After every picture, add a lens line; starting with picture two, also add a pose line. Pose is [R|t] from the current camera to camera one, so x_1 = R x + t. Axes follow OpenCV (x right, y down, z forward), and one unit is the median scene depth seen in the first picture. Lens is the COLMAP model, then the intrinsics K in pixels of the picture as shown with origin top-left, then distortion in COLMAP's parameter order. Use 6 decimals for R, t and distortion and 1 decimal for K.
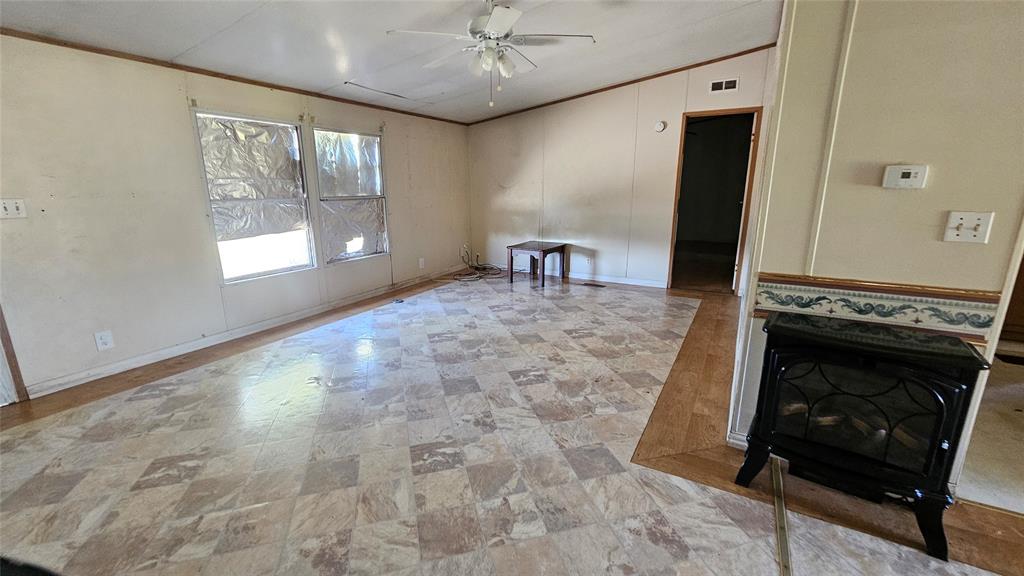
lens RADIAL K [[423.3, 0, 514.9], [0, 423.3, 285.9], [0, 0, 1]] dist [-0.003948, 0.001025]
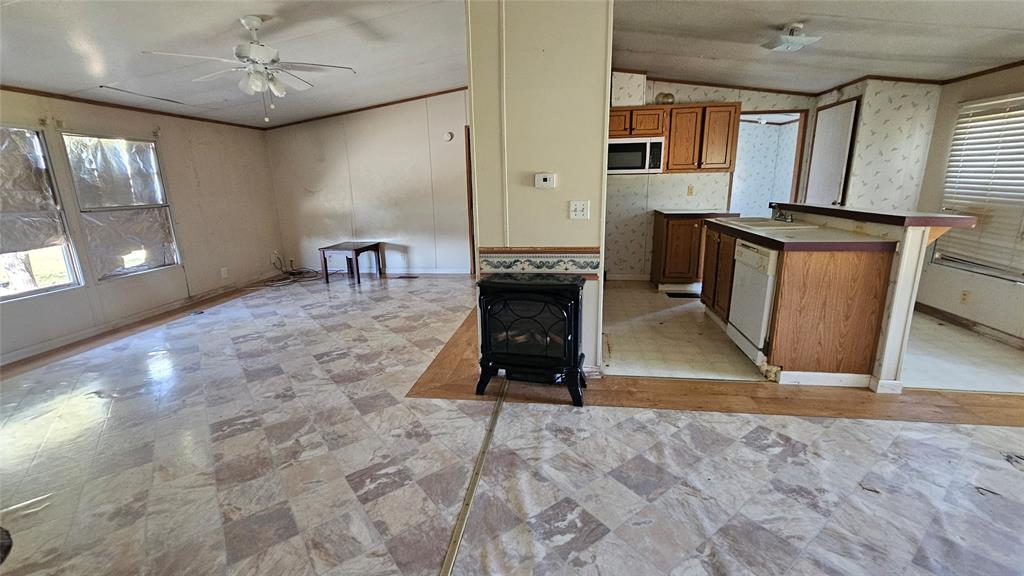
lens RADIAL K [[423.3, 0, 517.2], [0, 423.3, 282.7], [0, 0, 1]] dist [-0.003948, 0.001025]
pose [[0.931032, -0.102430, 0.350268, 0.121608], [0.105192, 0.994389, 0.011186, 0.056902], [-0.349448, 0.026431, 0.936583, -0.264992]]
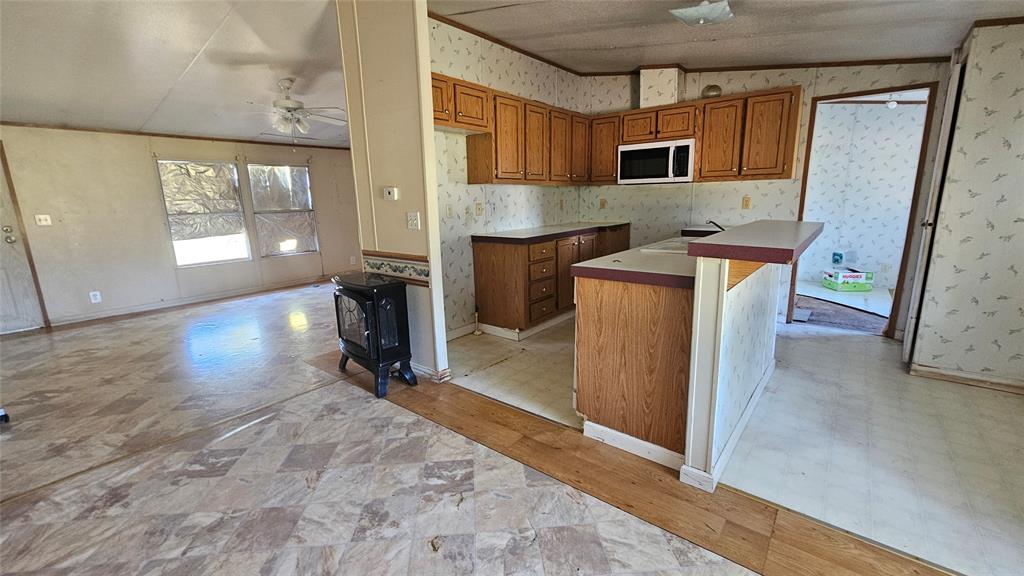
lens RADIAL K [[423.3, 0, 516.3], [0, 423.3, 286.8], [0, 0, 1]] dist [-0.003948, 0.001025]
pose [[0.985014, 0.013215, -0.171968, 0.998831], [-0.017522, 0.999569, -0.023551, 0.098654], [0.171583, 0.026211, 0.984821, -0.388566]]
